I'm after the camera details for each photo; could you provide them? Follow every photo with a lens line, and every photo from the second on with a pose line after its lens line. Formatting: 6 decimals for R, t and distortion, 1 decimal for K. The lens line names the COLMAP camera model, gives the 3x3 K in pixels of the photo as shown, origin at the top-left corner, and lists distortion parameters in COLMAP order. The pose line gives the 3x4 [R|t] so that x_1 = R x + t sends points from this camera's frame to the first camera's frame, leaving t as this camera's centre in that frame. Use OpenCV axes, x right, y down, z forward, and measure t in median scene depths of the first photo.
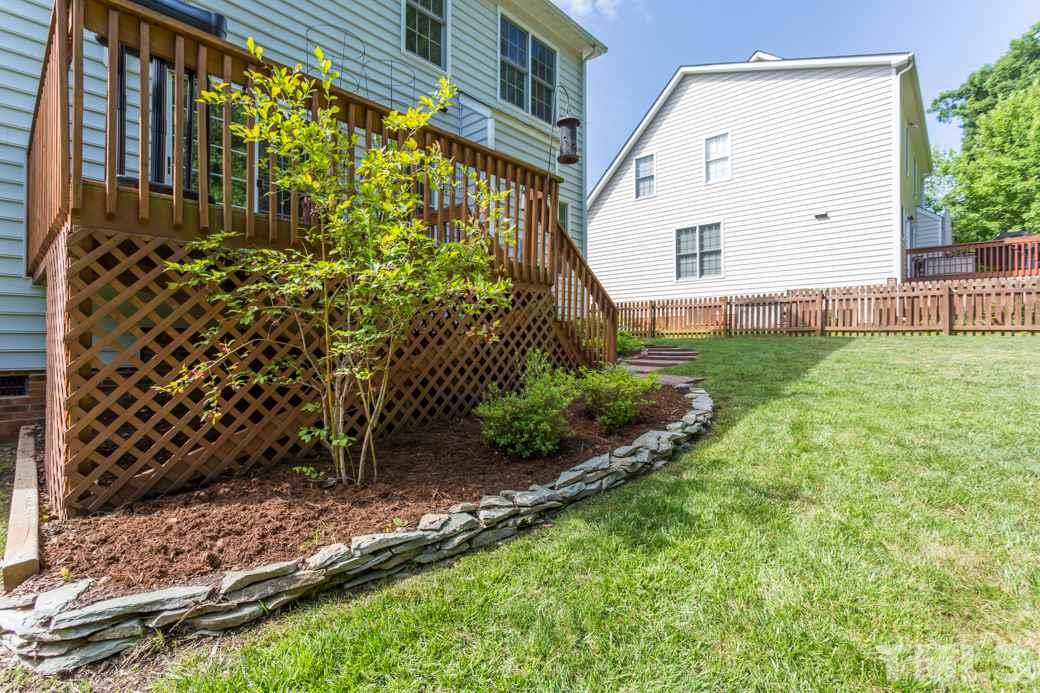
lens RADIAL K [[485.2, 0, 521.8], [0, 485.2, 351.8], [0, 0, 1]] dist [-0.002130, -0.000831]
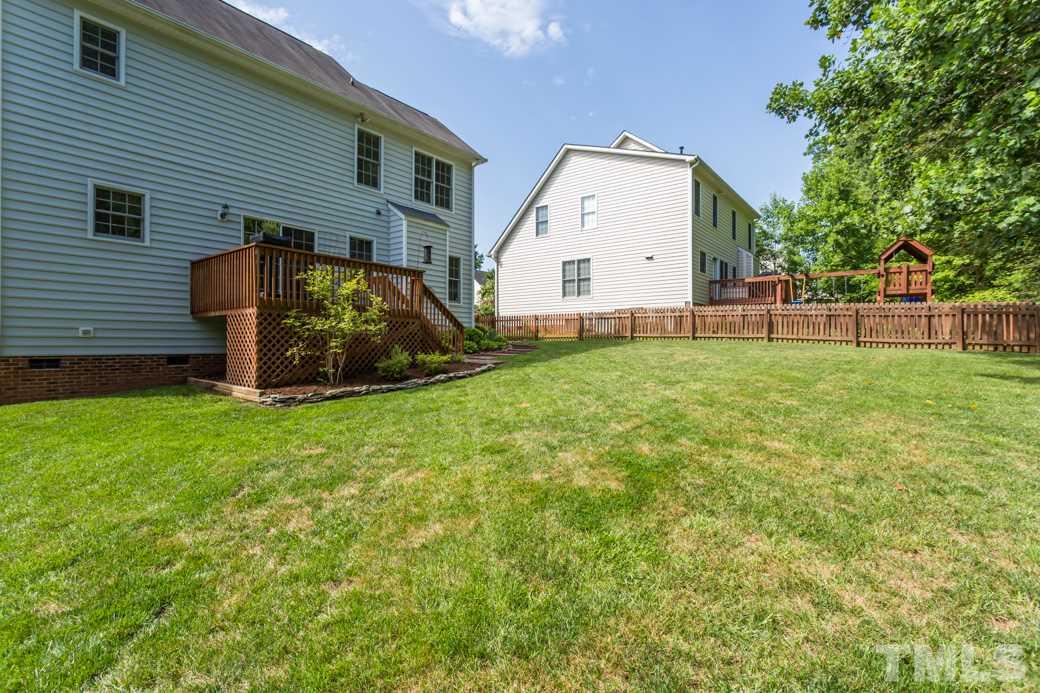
lens RADIAL K [[485.2, 0, 518.8], [0, 485.2, 350.8], [0, 0, 1]] dist [-0.002130, -0.000831]
pose [[0.997467, 0.002636, 0.071081, 0.178545], [-0.002262, 0.999983, -0.005340, 0.013920], [-0.071094, 0.005166, 0.997456, -0.639201]]
